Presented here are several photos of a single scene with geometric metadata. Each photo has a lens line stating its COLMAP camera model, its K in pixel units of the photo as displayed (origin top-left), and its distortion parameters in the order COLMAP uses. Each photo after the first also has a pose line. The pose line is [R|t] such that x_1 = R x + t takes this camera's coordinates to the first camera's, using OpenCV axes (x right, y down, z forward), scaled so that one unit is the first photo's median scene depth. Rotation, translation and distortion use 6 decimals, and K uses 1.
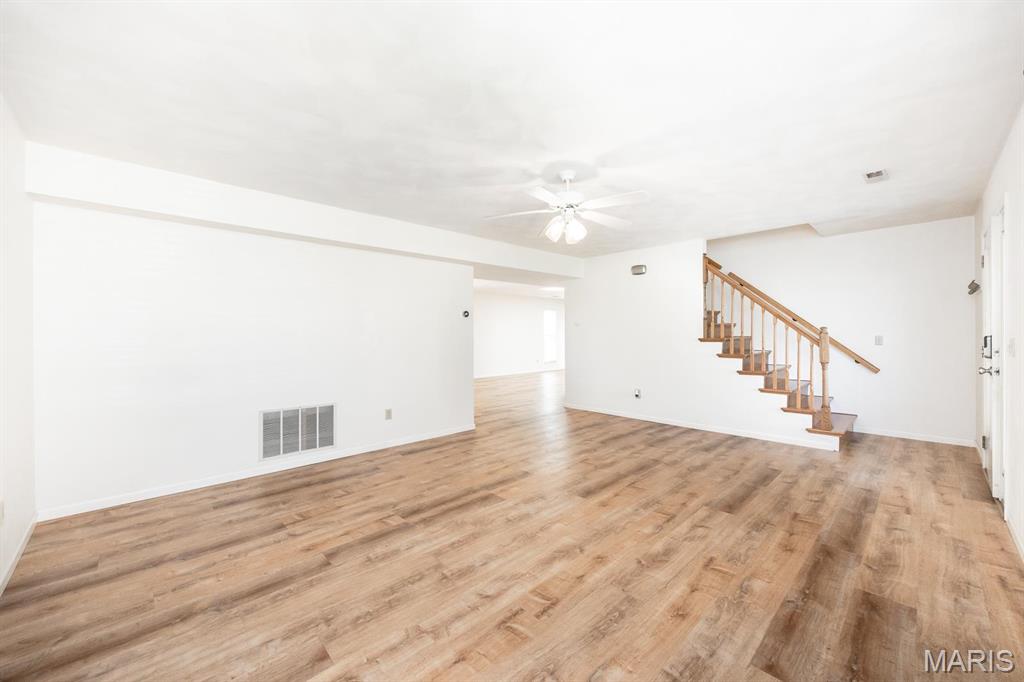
lens RADIAL K [[397.2, 0, 521.9], [0, 397.2, 340.3], [0, 0, 1]] dist [-0.001471, -0.000064]
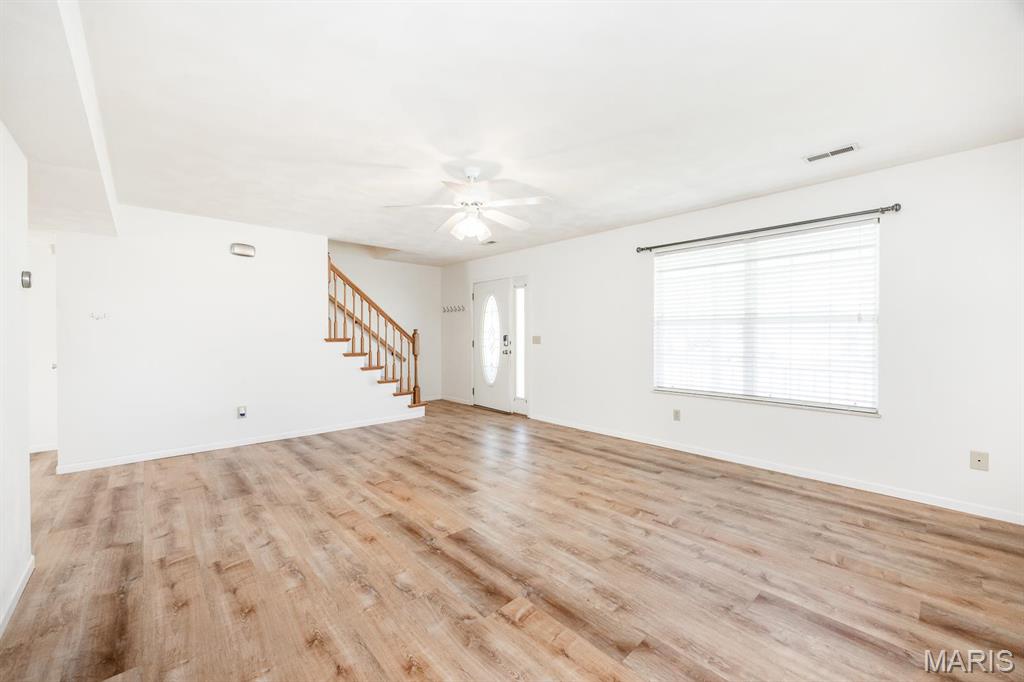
lens RADIAL K [[397.2, 0, 521.9], [0, 397.2, 340.3], [0, 0, 1]] dist [-0.001471, -0.000064]
pose [[0.018168, -0.007712, 0.999805, -0.945367], [0.015741, 0.999849, 0.007426, 0.000588], [-0.999711, 0.015603, 0.018287, 0.936895]]
